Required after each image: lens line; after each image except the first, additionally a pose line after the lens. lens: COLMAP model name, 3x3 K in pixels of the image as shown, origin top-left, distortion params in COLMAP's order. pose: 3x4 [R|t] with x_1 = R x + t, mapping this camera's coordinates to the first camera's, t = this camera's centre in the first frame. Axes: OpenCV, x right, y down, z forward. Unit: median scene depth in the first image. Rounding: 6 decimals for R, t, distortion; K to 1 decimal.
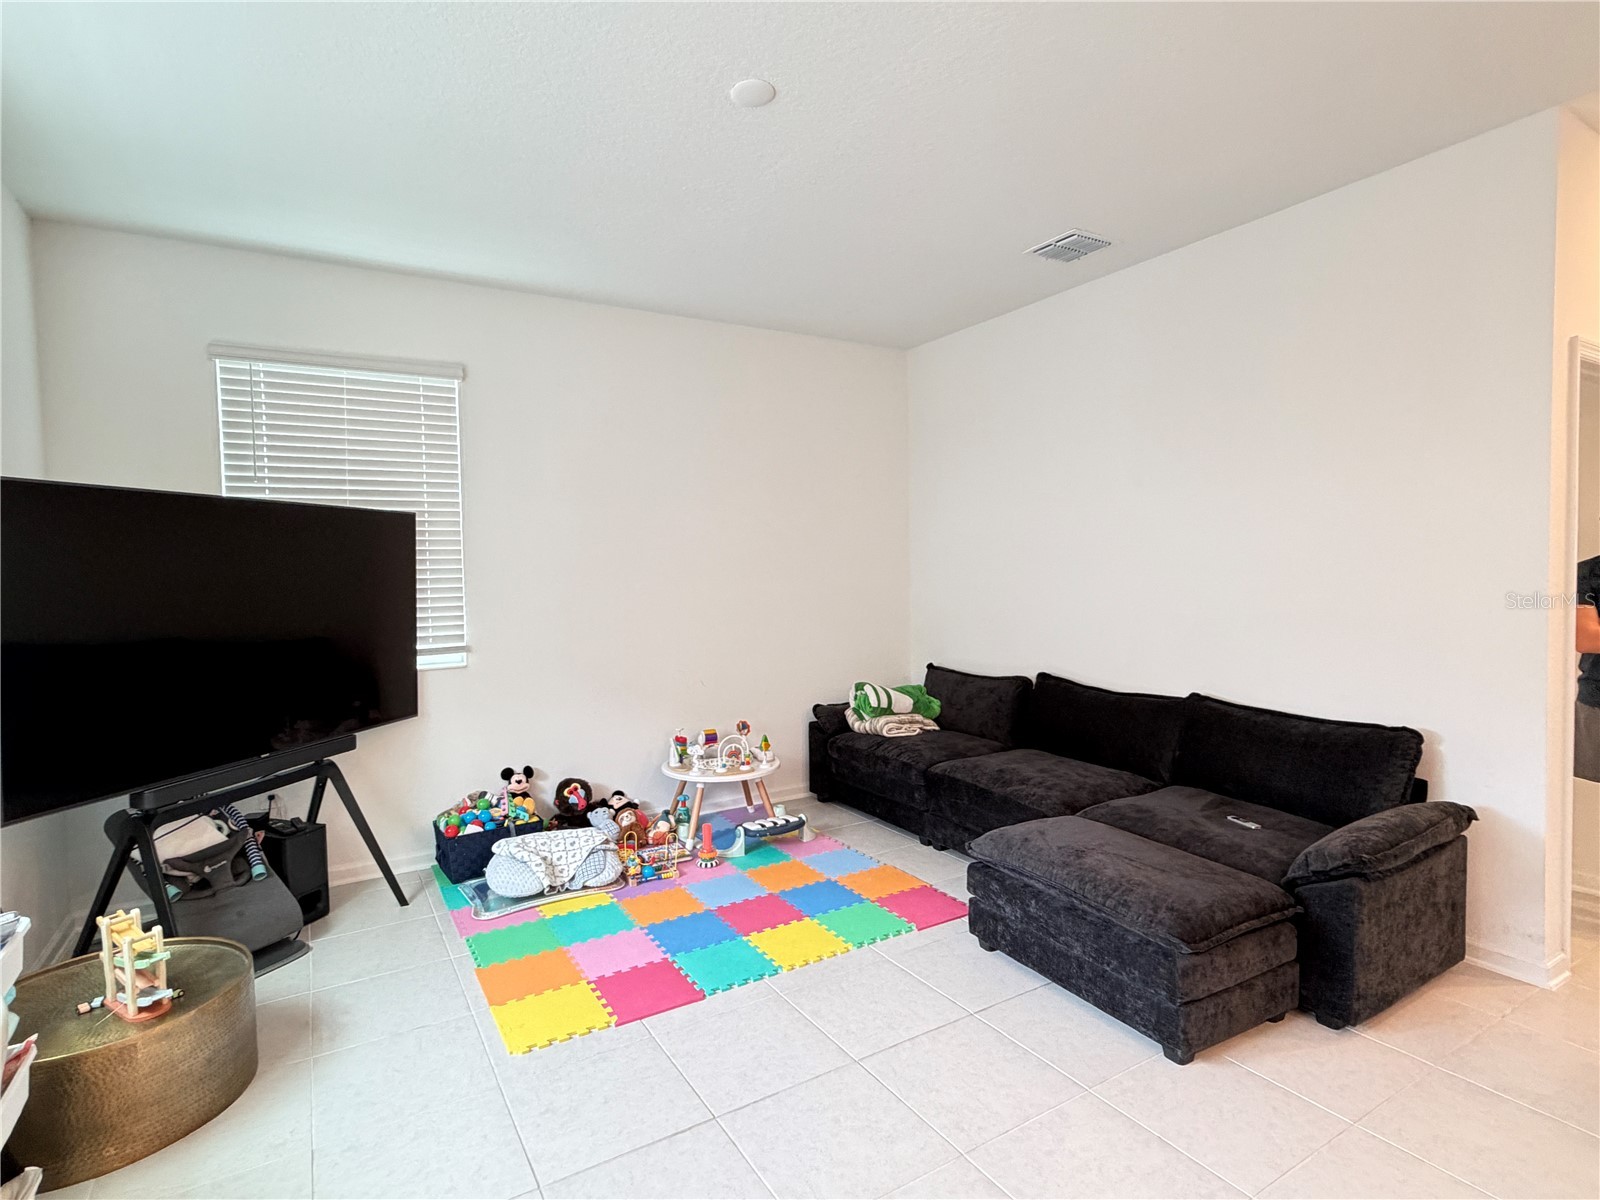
lens RADIAL K [[815.7, 0, 799.4], [0, 815.7, 599.5], [0, 0, 1]] dist [-0.002494, -0.000106]
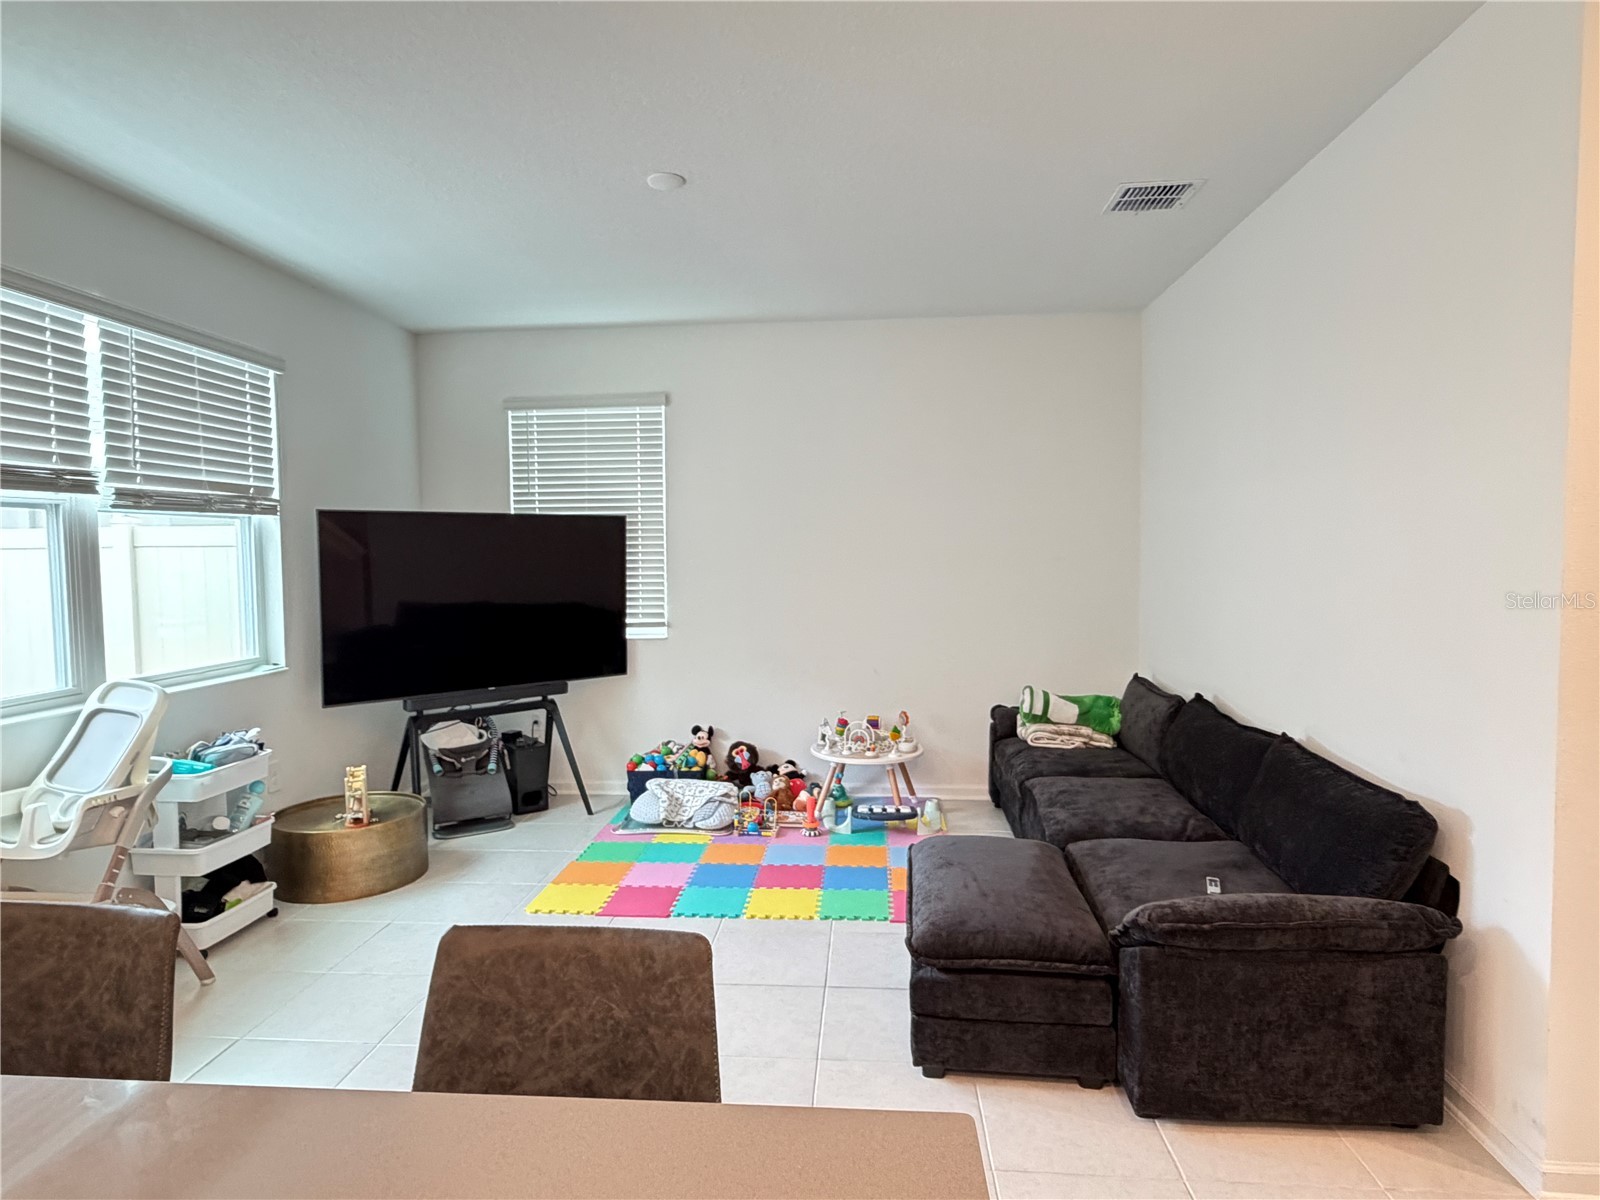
lens RADIAL K [[909.0, 0, 795.8], [0, 909.0, 600.7], [0, 0, 1]] dist [-0.006331, 0.000001]
pose [[0.807998, 0.042193, -0.587673, 0.578673], [-0.028265, 0.999060, 0.032867, -0.027057], [0.588507, -0.009946, 0.808431, 0.006389]]
